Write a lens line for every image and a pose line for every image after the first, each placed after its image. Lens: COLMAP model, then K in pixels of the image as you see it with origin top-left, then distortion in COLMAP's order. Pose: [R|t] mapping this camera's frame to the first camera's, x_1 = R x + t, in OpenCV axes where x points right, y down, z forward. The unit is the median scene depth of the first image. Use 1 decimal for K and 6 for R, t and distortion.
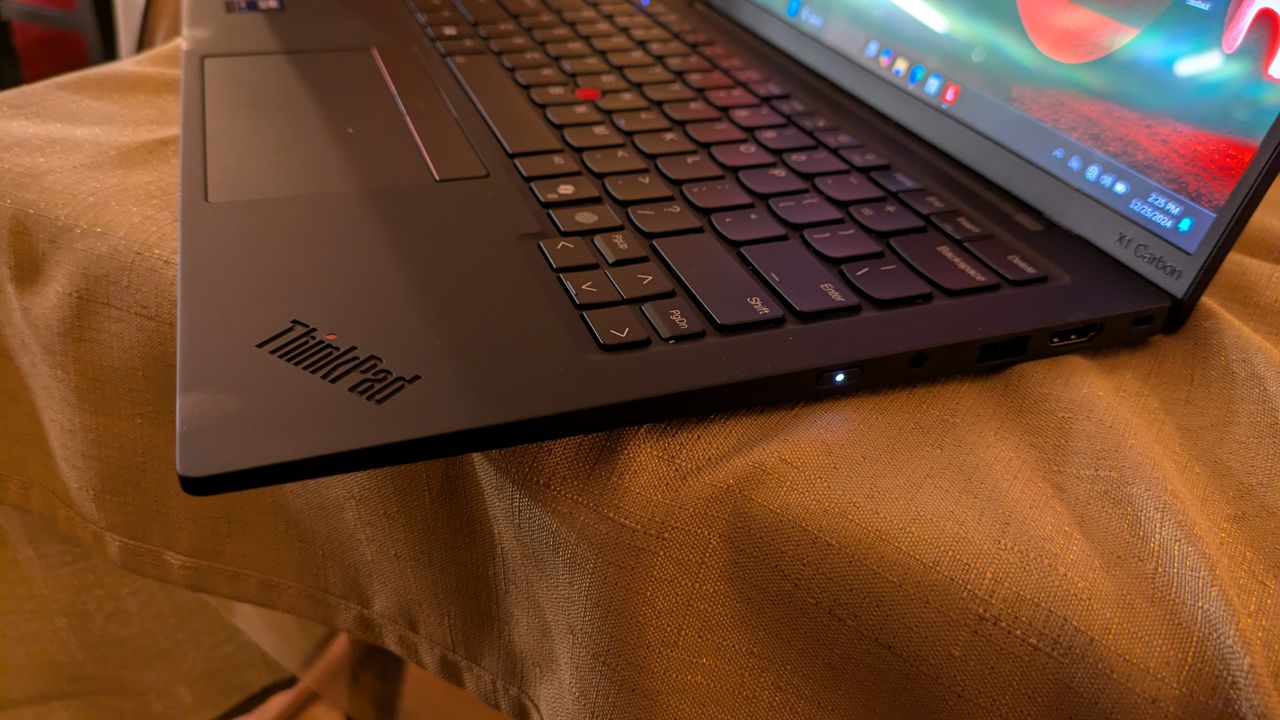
lens RADIAL K [[948.6, 0, 646.0], [0, 948.6, 356.5], [0, 0, 1]] dist [-0.040135, -0.001013]
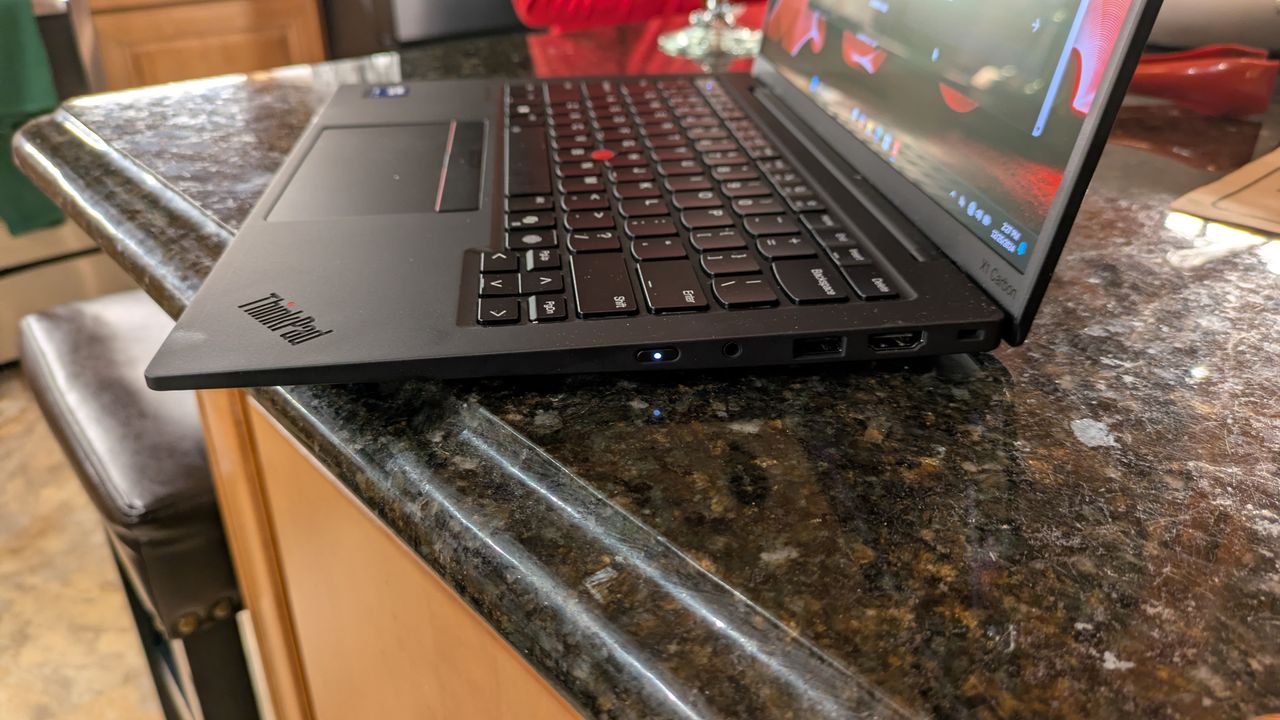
lens RADIAL K [[948.6, 0, 632.7], [0, 948.6, 361.1], [0, 0, 1]] dist [-0.040135, -0.001013]
pose [[0.963807, 0.057737, -0.260274, 0.407772], [-0.086724, 0.991070, -0.101291, 0.127478], [0.252101, 0.120197, 0.960207, -0.127649]]
